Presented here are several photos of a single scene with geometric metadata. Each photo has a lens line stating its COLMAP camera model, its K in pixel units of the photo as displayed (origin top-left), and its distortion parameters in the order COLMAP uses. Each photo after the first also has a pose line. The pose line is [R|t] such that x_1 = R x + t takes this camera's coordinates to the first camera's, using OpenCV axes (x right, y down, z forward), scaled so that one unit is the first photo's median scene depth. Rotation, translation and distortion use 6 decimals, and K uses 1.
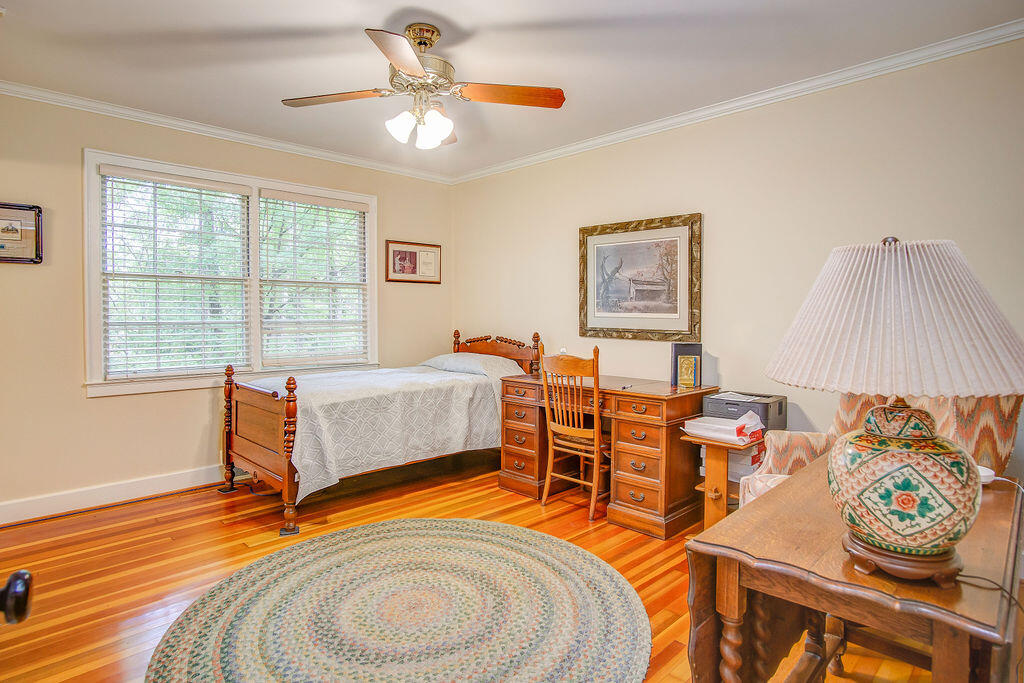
lens RADIAL K [[562.5, 0, 512.2], [0, 562.5, 317.2], [0, 0, 1]] dist [-0.000963, 0.000060]
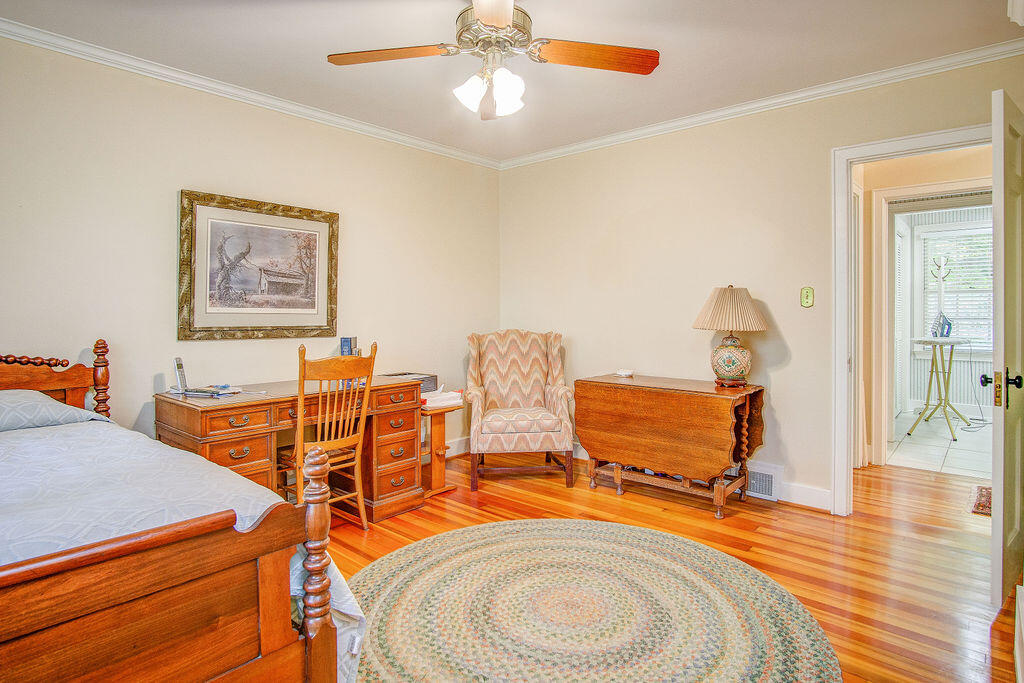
lens RADIAL K [[553.6, 0, 512.2], [0, 553.6, 307.9], [0, 0, 1]] dist [-0.002247, -0.000298]
pose [[-0.065161, 0.002036, 0.997873, -0.686463], [0.005716, 0.999982, -0.001667, -0.004319], [-0.997858, 0.005596, -0.065172, 0.701612]]
